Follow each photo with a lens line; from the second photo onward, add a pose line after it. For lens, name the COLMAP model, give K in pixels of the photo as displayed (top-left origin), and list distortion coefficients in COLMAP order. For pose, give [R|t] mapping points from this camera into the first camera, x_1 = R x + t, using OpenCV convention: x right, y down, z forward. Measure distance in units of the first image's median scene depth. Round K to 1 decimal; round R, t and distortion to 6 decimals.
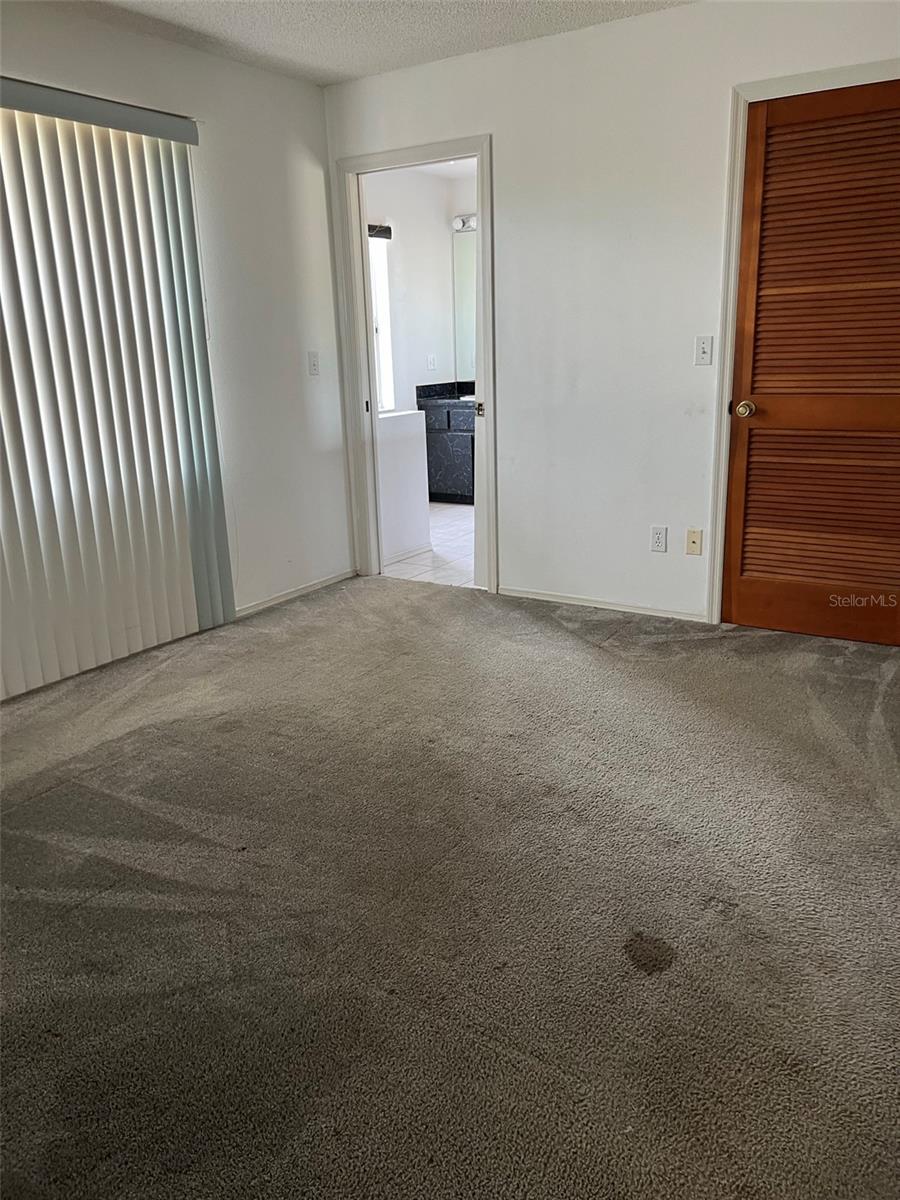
lens RADIAL K [[910.8, 0, 450.0], [0, 910.8, 594.9], [0, 0, 1]] dist [0.035215, -0.043172]
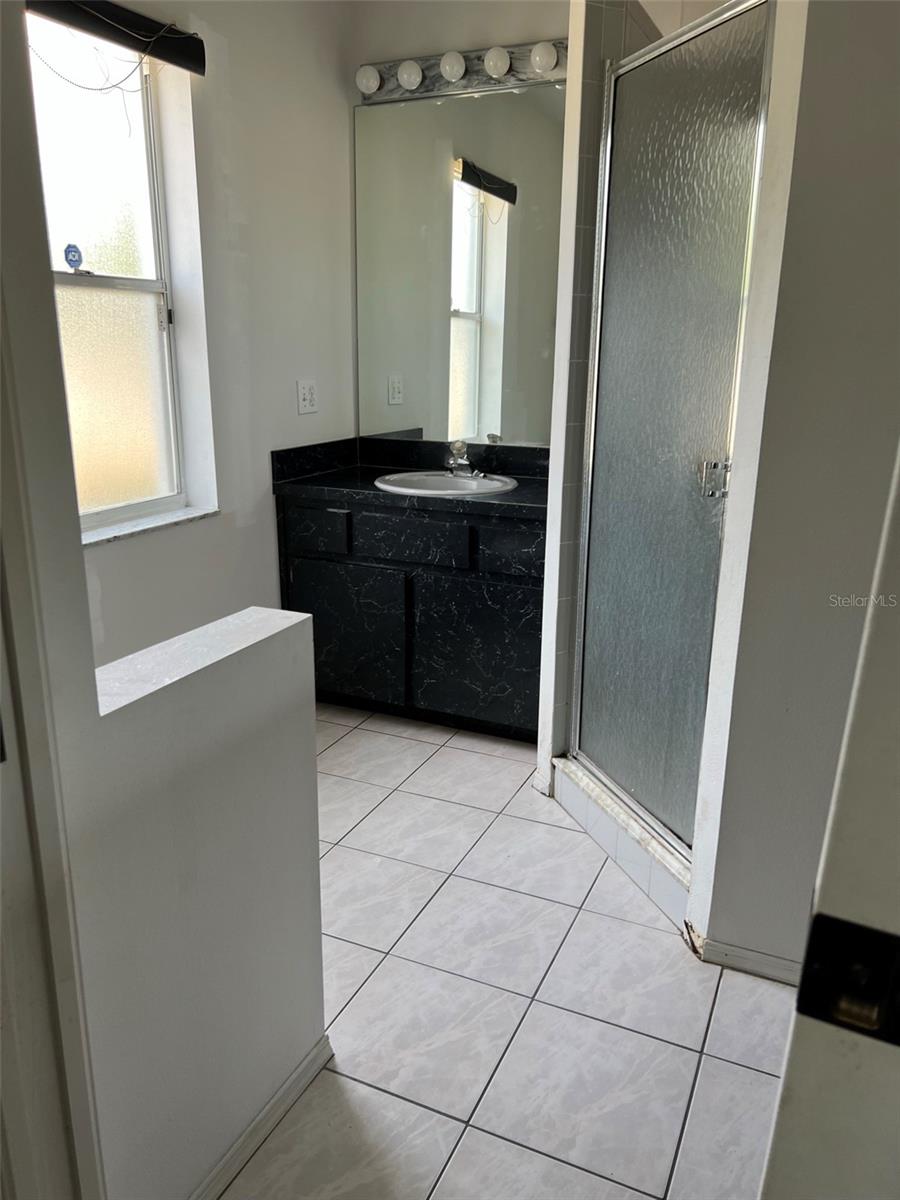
lens RADIAL K [[910.8, 0, 445.6], [0, 910.8, 605.8], [0, 0, 1]] dist [0.035215, -0.043172]
pose [[0.988412, -0.000992, 0.151790, -0.021829], [0.002354, 0.999959, -0.008787, -0.154151], [-0.151775, 0.009043, 0.988374, 0.572509]]
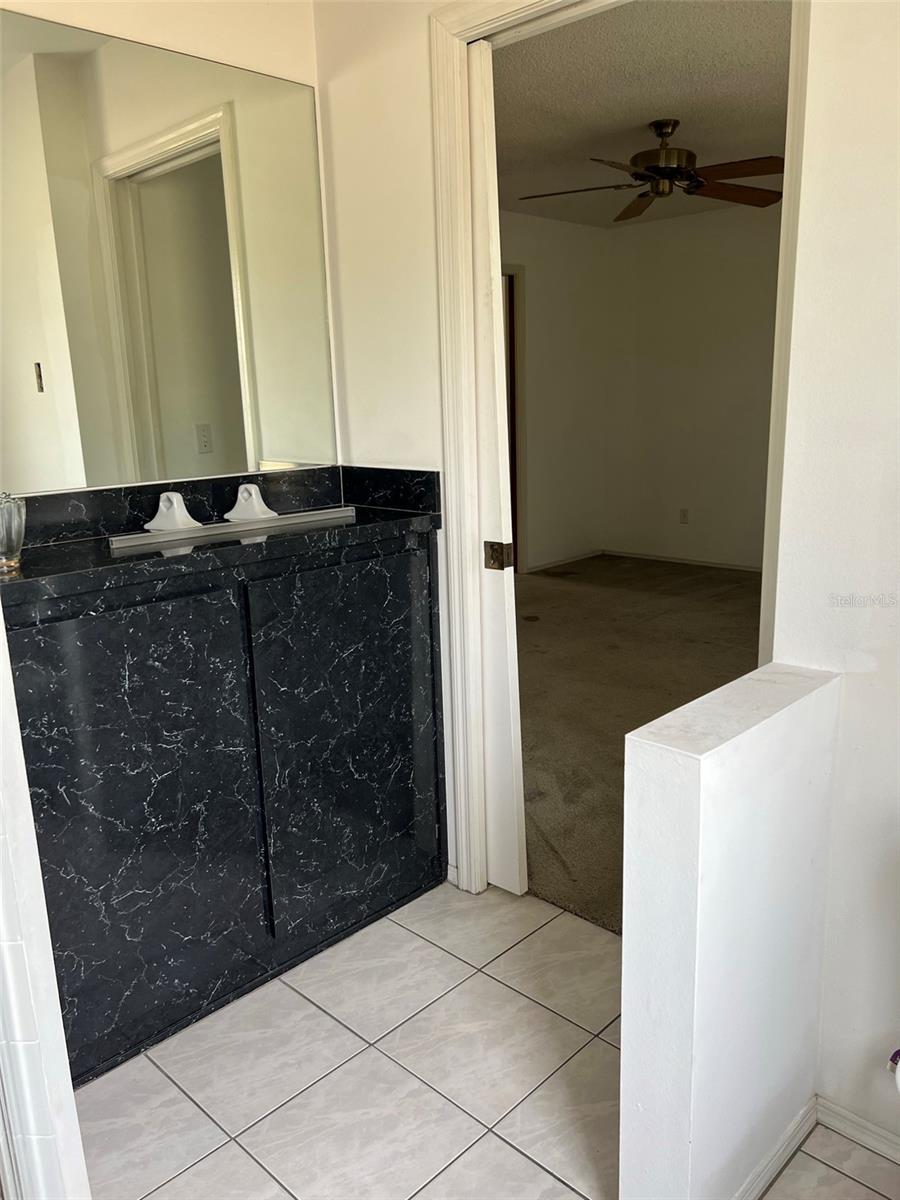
lens RADIAL K [[910.8, 0, 450.0], [0, 910.8, 601.5], [0, 0, 1]] dist [0.035215, -0.043172]
pose [[-0.981267, 0.016174, 0.191975, -0.019200], [0.107134, 0.873996, 0.473977, -0.629416], [-0.160119, 0.485665, -0.859355, 2.095687]]
